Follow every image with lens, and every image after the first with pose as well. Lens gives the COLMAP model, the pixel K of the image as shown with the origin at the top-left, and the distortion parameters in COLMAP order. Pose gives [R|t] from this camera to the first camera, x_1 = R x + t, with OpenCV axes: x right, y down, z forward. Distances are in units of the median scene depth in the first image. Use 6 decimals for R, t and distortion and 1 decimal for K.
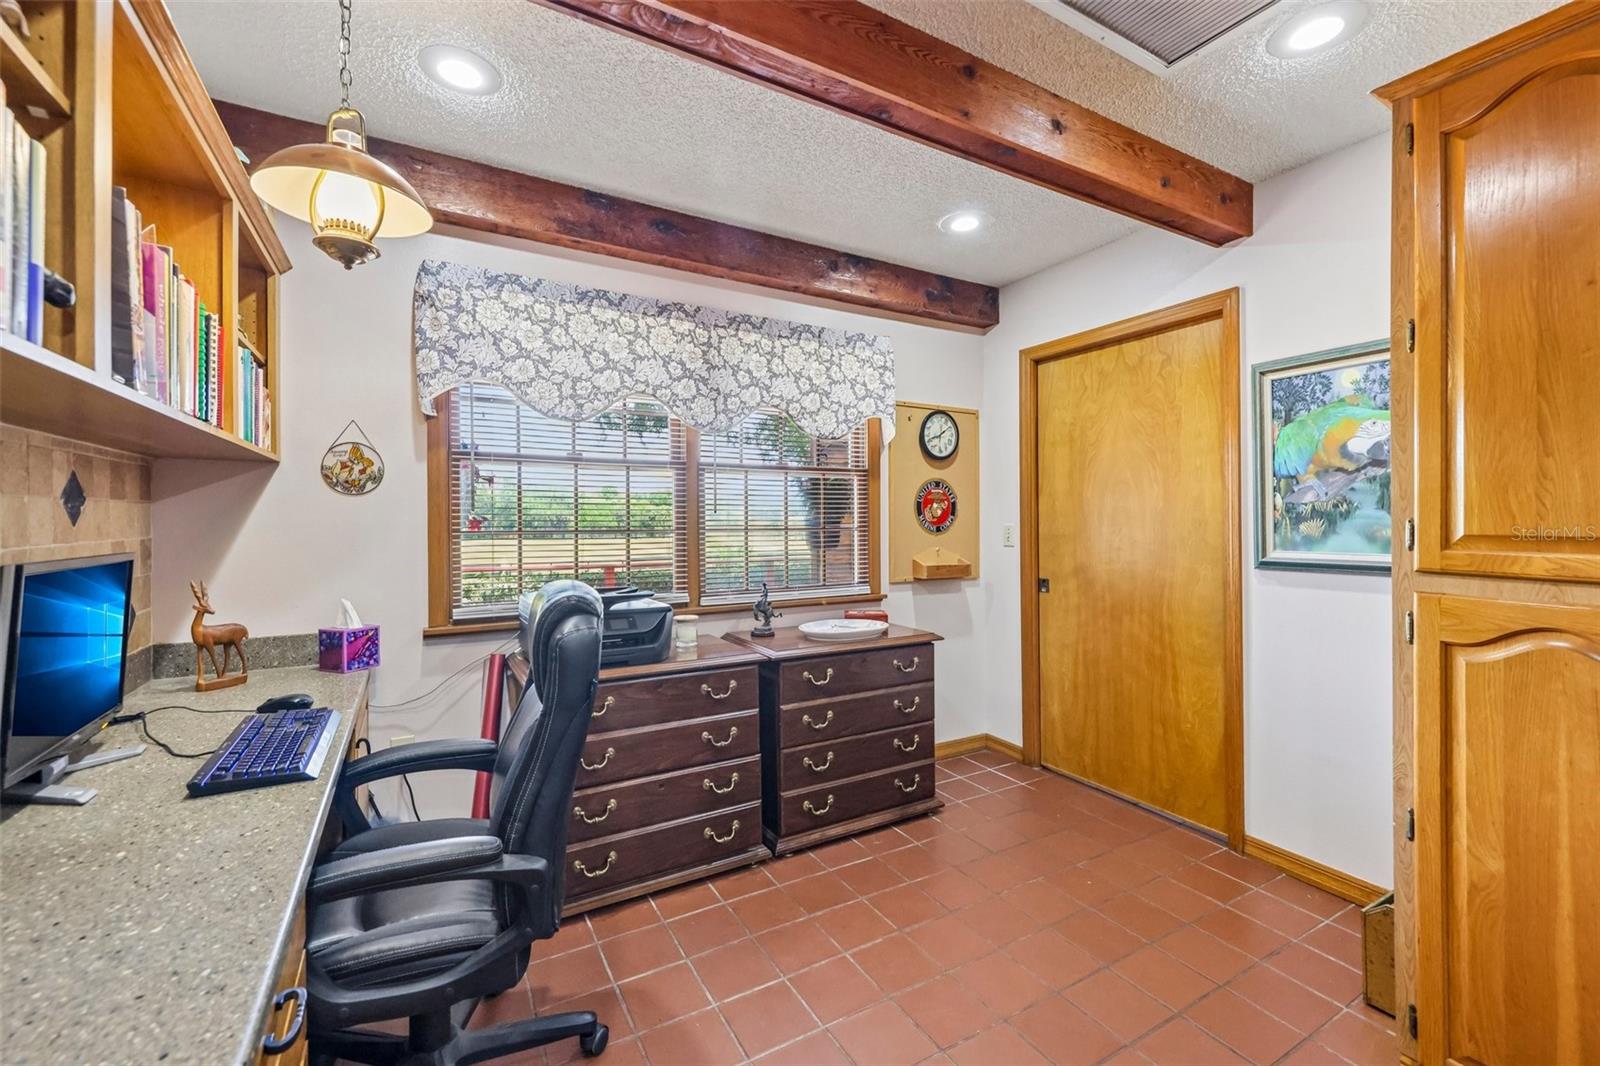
lens RADIAL K [[658.0, 0, 805.5], [0, 658.0, 514.1], [0, 0, 1]] dist [0.008731, -0.003779]
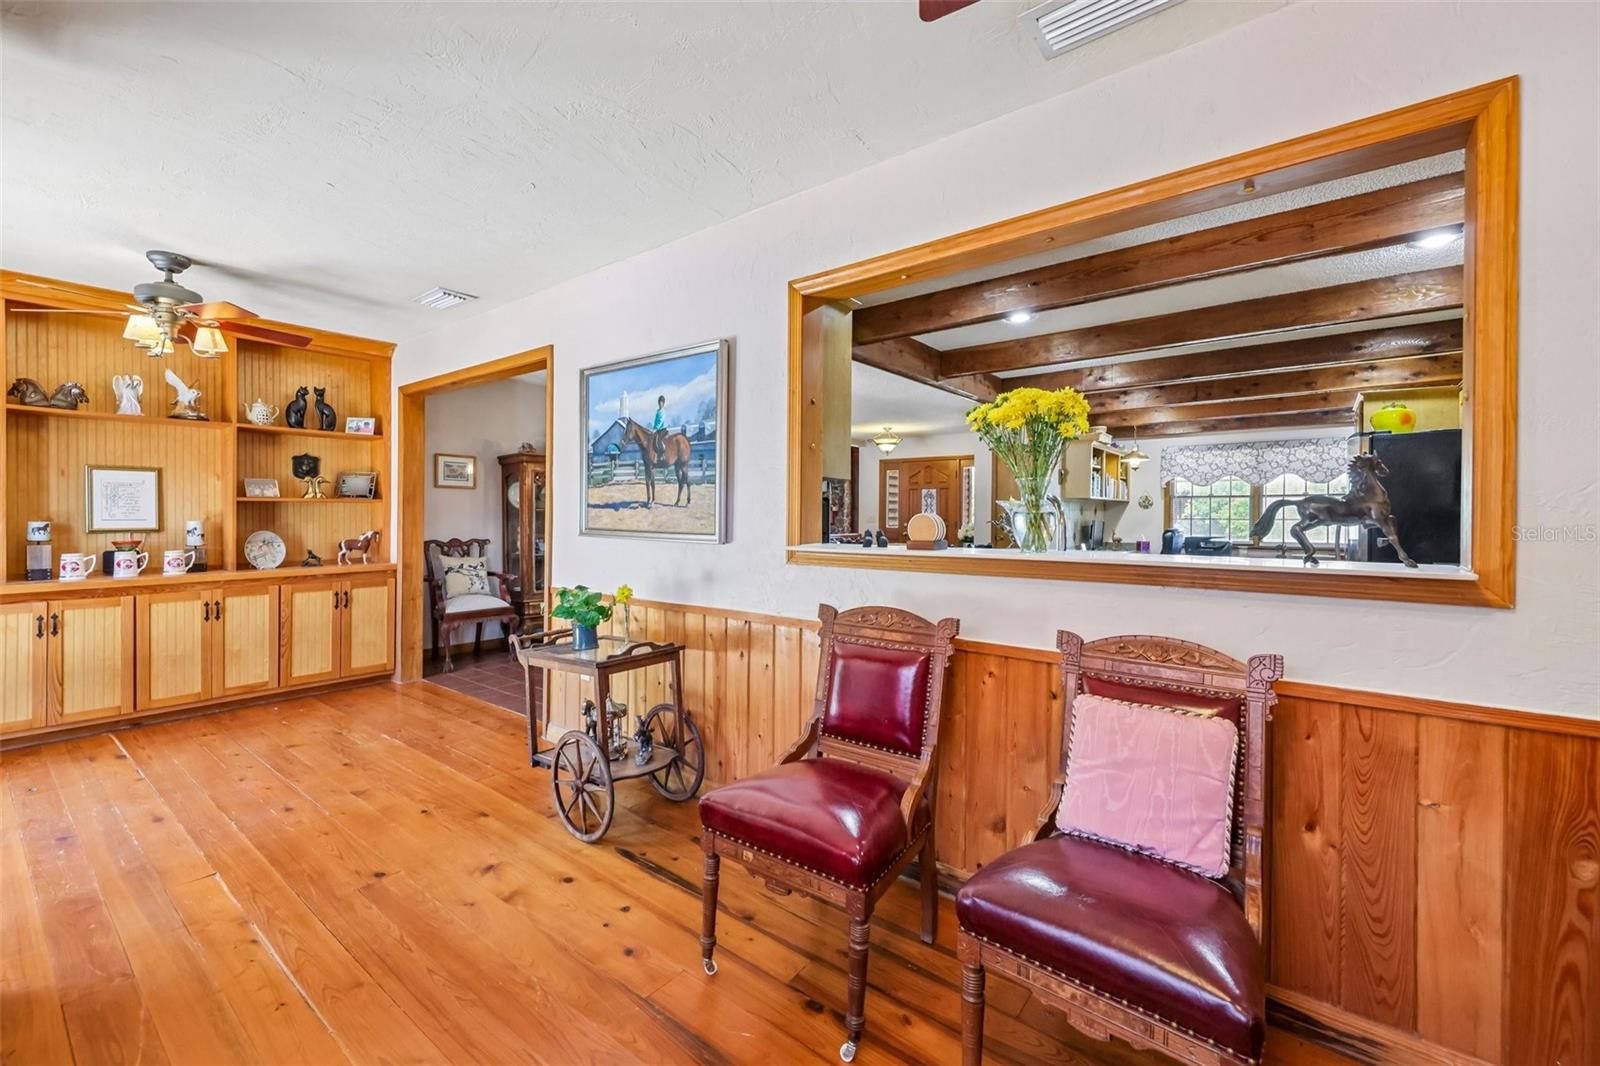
lens RADIAL K [[658.0, 0, 795.8], [0, 658.0, 519.7], [0, 0, 1]] dist [0.008731, -0.003779]
pose [[0.379372, 0.007324, -0.925215, 1.899958], [0.004080, 0.999946, 0.009589, -0.010001], [0.925235, -0.007412, 0.379322, -2.132603]]
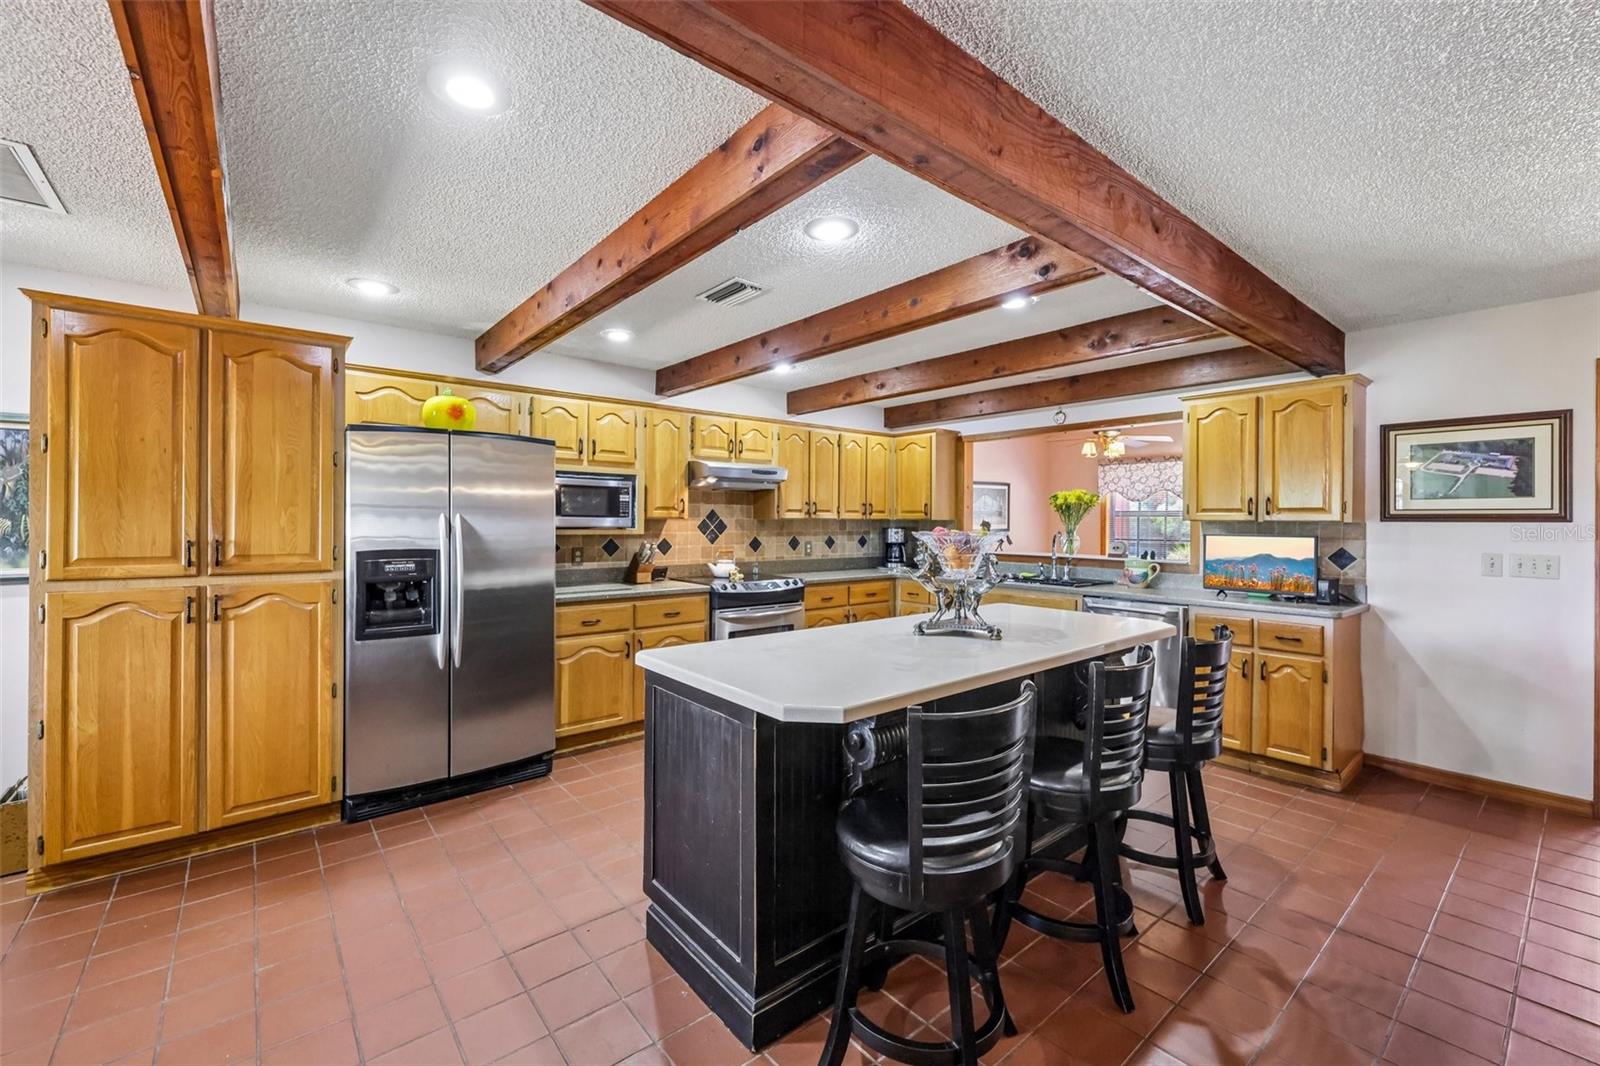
lens RADIAL K [[658.0, 0, 794.1], [0, 658.0, 519.9], [0, 0, 1]] dist [0.008731, -0.003779]
pose [[-0.161662, -0.002158, 0.986844, -0.607683], [-0.010291, 0.999947, 0.000500, -0.051459], [-0.986793, -0.010075, -0.161675, -0.357096]]
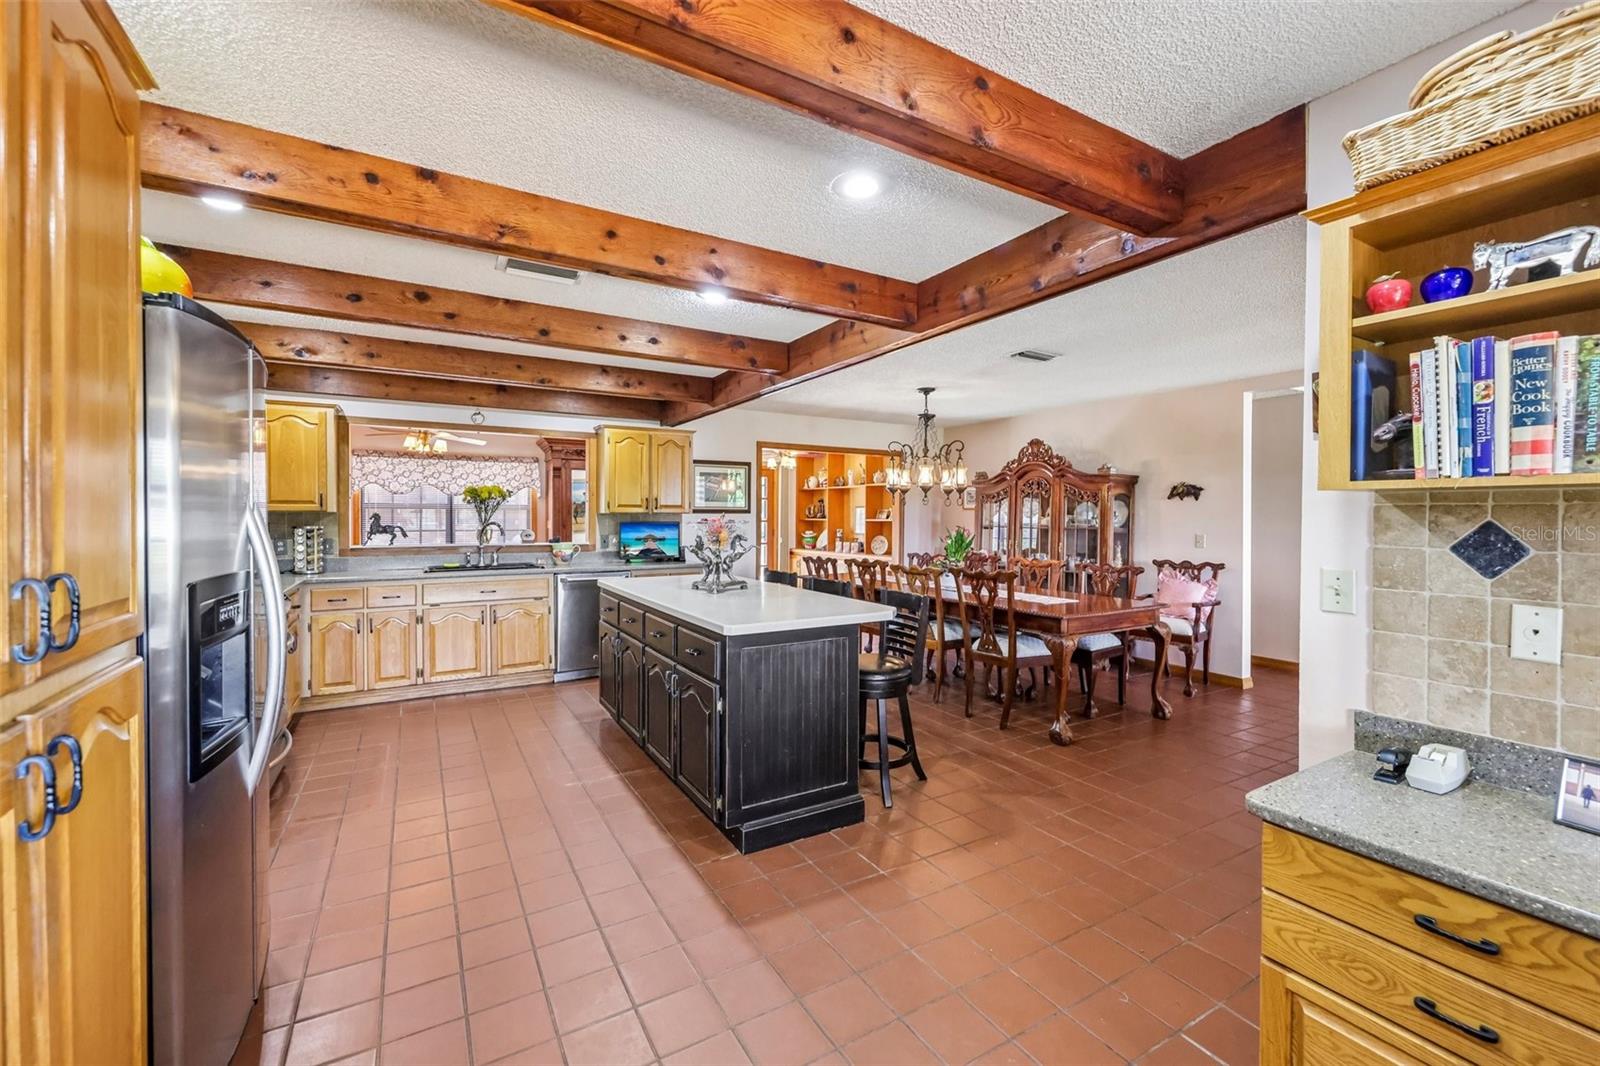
lens RADIAL K [[658.0, 0, 798.7], [0, 658.0, 519.9], [0, 0, 1]] dist [0.008731, -0.003779]
pose [[-0.999987, -0.004031, -0.003258, 0.201752], [-0.004035, 0.999991, 0.001170, -0.038299], [0.003253, 0.001183, -0.999994, 0.753149]]
